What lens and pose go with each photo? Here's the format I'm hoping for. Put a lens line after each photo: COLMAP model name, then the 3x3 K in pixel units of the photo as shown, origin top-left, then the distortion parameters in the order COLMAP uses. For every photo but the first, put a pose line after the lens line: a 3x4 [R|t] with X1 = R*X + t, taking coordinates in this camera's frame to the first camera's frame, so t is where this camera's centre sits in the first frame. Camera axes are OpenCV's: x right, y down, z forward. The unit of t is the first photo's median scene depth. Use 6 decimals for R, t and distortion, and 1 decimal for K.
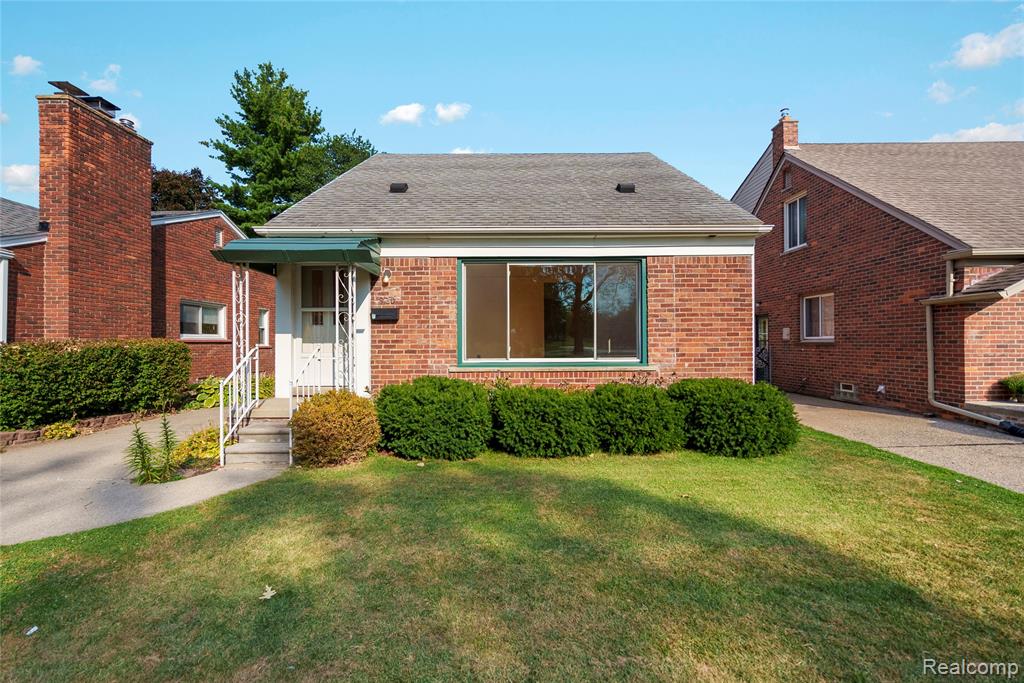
lens RADIAL K [[460.3, 0, 510.8], [0, 460.3, 343.8], [0, 0, 1]] dist [-0.005619, 0.003476]
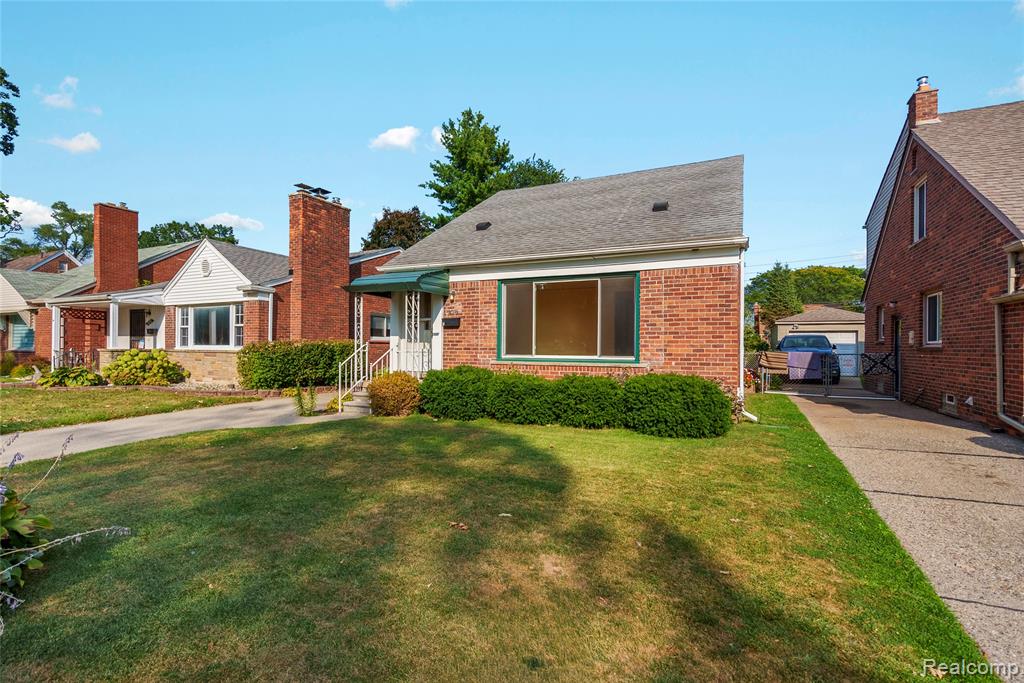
lens RADIAL K [[469.7, 0, 513.6], [0, 469.7, 349.9], [0, 0, 1]] dist [-0.000589, 0.000161]
pose [[0.903128, 0.013735, -0.429151, 0.488768], [-0.012690, 0.999905, 0.005298, 0.010158], [0.429183, 0.000661, 0.903217, -0.213707]]
